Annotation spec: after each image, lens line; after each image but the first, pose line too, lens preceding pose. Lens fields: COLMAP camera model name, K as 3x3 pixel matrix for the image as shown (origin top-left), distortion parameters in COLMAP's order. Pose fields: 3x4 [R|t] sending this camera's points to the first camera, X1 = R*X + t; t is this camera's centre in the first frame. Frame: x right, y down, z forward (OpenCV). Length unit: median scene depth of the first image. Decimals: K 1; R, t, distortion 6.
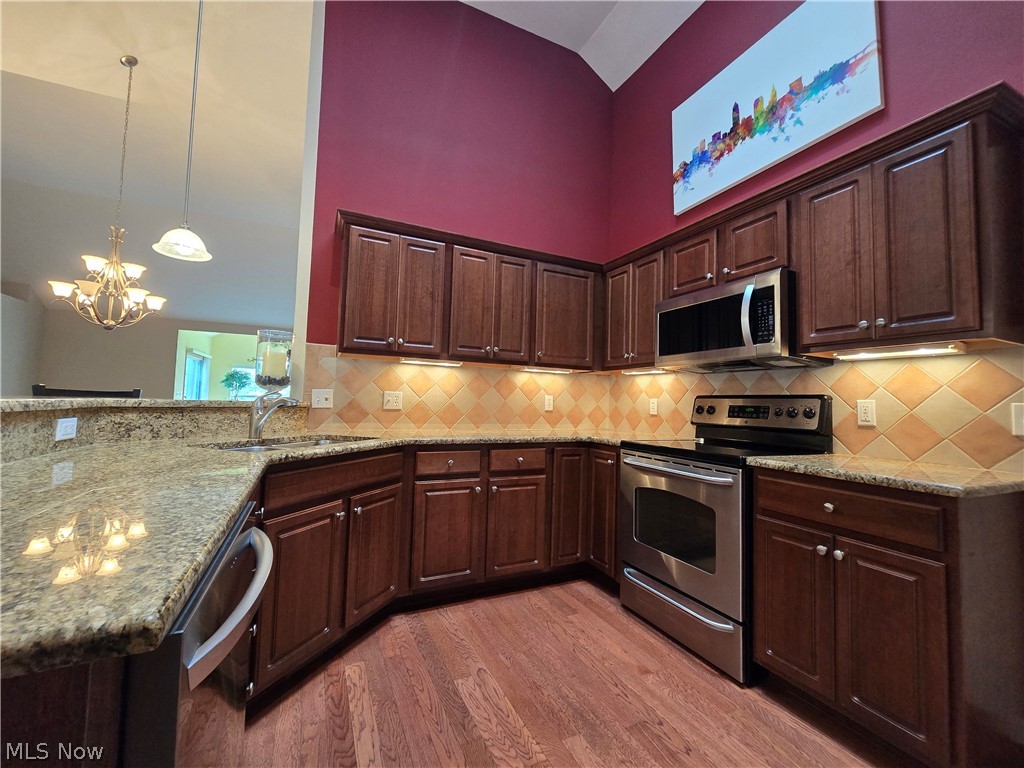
lens RADIAL K [[420.5, 0, 517.3], [0, 420.5, 379.3], [0, 0, 1]] dist [-0.003456, -0.000944]
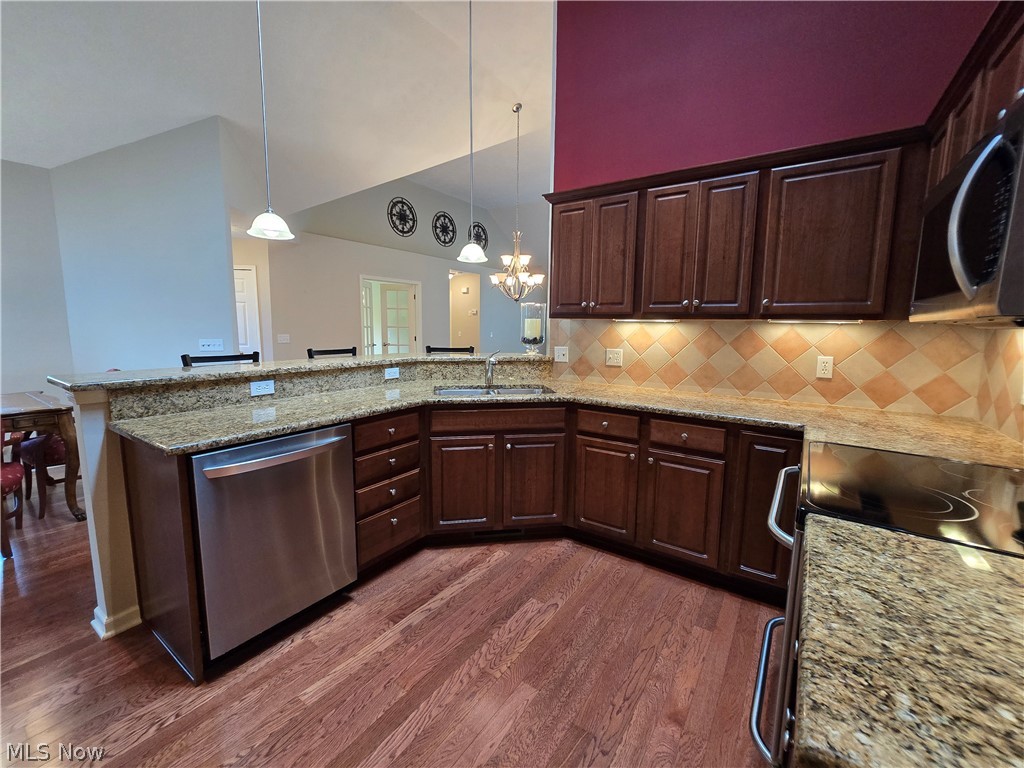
lens RADIAL K [[420.5, 0, 517.6], [0, 420.5, 381.0], [0, 0, 1]] dist [-0.003456, -0.000944]
pose [[0.496386, 0.093719, -0.863028, 0.570577], [0.048421, 0.989619, 0.135316, -0.052486], [0.866750, -0.108958, 0.486695, 0.300187]]
